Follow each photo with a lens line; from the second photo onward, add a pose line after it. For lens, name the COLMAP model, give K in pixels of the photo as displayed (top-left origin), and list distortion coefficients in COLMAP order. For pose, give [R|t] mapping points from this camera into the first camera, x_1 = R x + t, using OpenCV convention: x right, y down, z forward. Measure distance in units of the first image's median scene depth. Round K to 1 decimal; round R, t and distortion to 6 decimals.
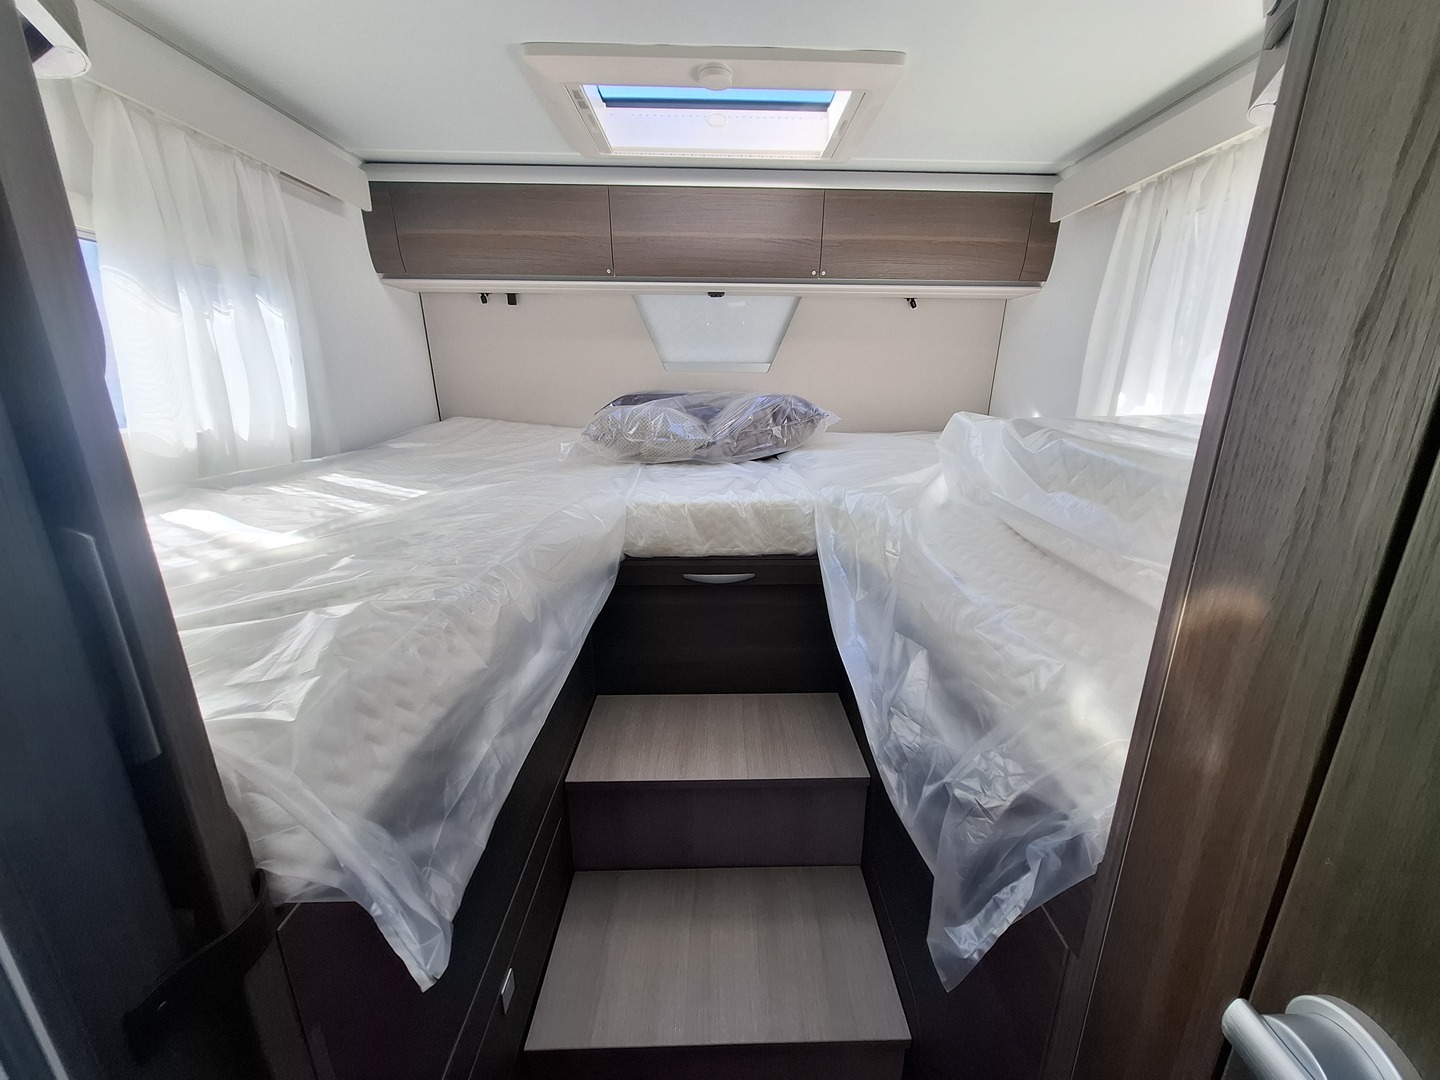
lens RADIAL K [[567.0, 0, 733.4], [0, 567.0, 539.9], [0, 0, 1]] dist [-0.006774, 0.004134]
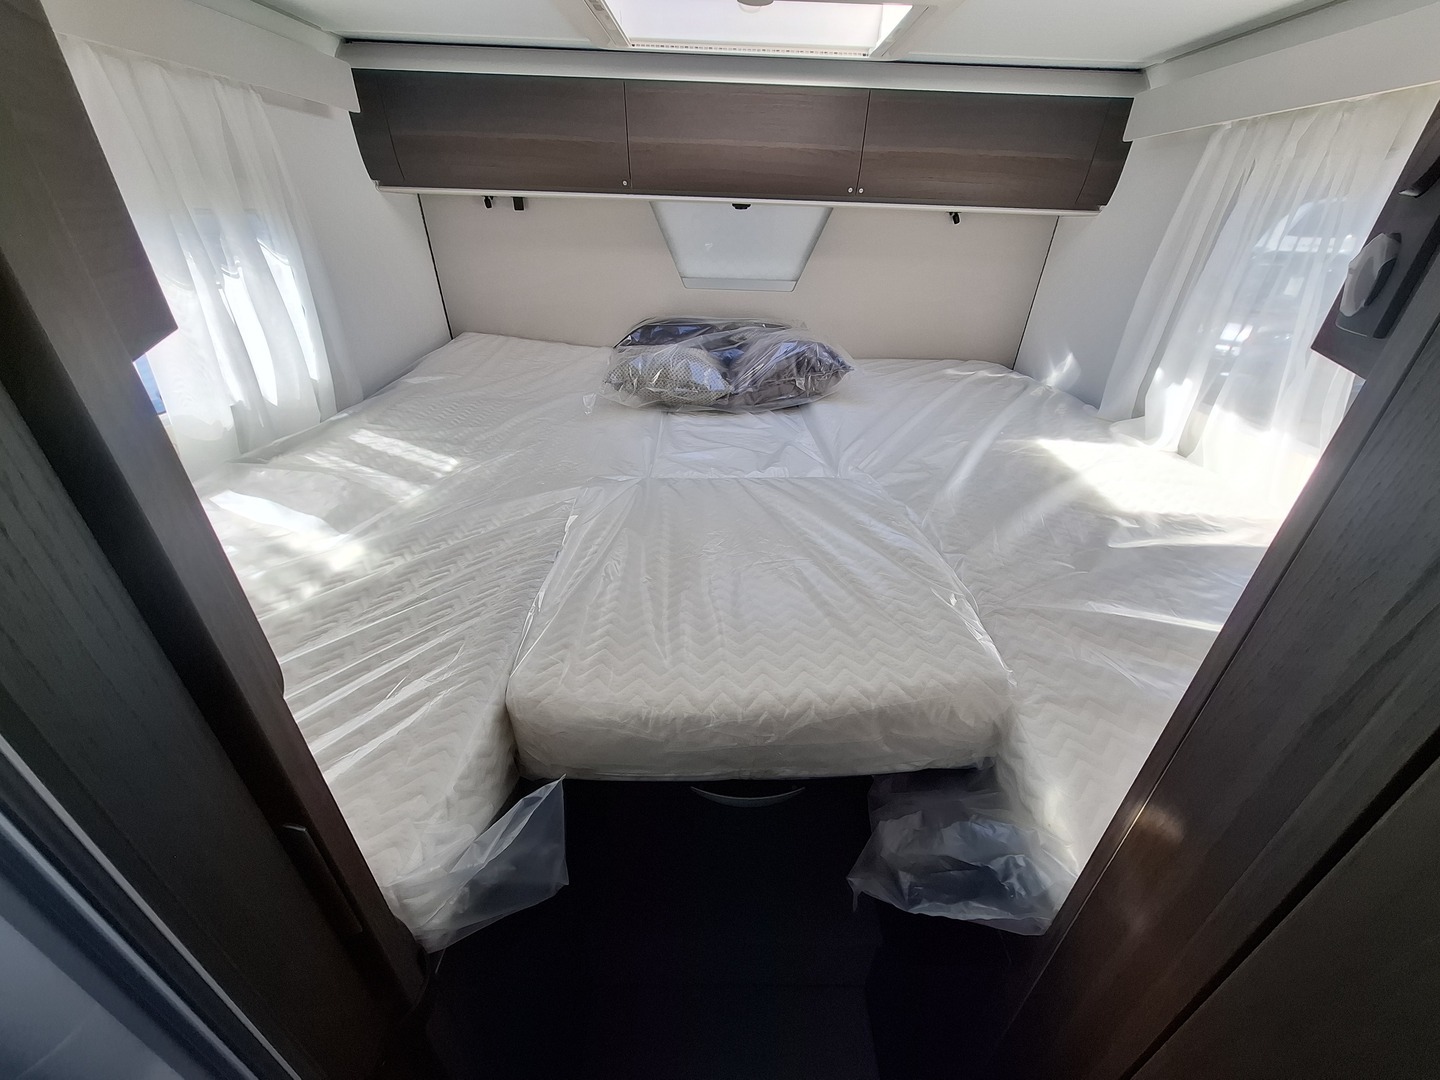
lens RADIAL K [[564.7, 0, 733.4], [0, 564.7, 535.6], [0, 0, 1]] dist [0.001409, -0.000079]
pose [[0.999450, 0.032045, -0.008478, -0.022555], [-0.029148, 0.971430, 0.235529, -0.160408], [0.015783, -0.235153, 0.971830, -0.016328]]
